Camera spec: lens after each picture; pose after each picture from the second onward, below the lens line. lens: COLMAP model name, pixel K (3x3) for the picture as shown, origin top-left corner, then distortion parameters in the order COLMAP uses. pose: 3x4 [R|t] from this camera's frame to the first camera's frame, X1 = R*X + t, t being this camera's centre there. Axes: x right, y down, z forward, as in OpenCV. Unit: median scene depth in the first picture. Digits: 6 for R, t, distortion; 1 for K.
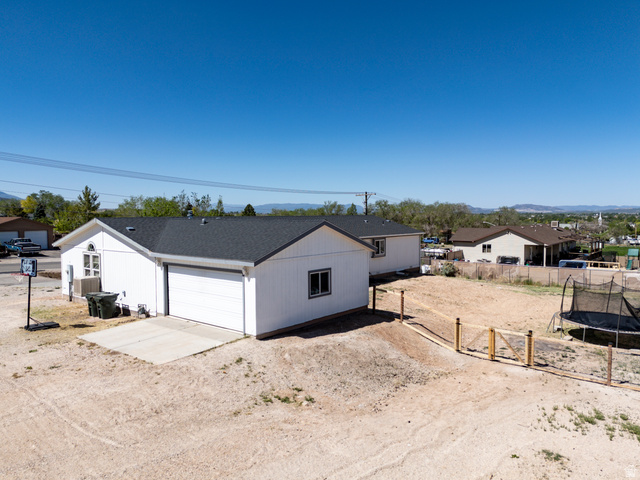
lens RADIAL K [[474.7, 0, 319.3], [0, 474.7, 240.4], [0, 0, 1]] dist [0.054859, -0.030586]
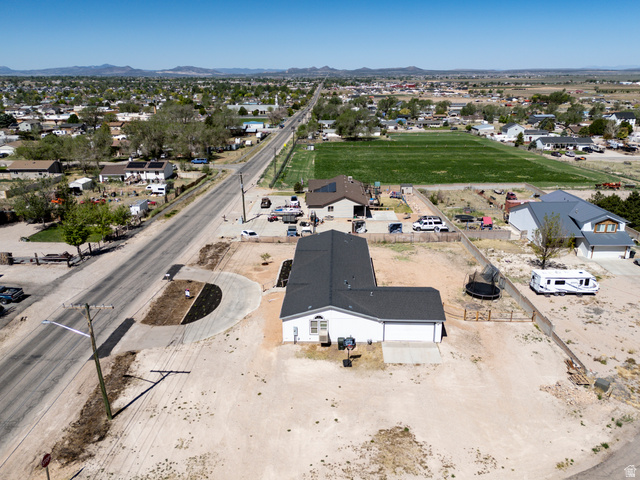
lens RADIAL K [[474.7, 0, 320.2], [0, 474.7, 240.5], [0, 0, 1]] dist [0.054859, -0.030586]
pose [[0.787485, -0.203192, 0.581877, -1.549415], [0.037093, 0.958007, 0.284337, -0.847567], [-0.615217, -0.202328, 0.761953, -0.435646]]
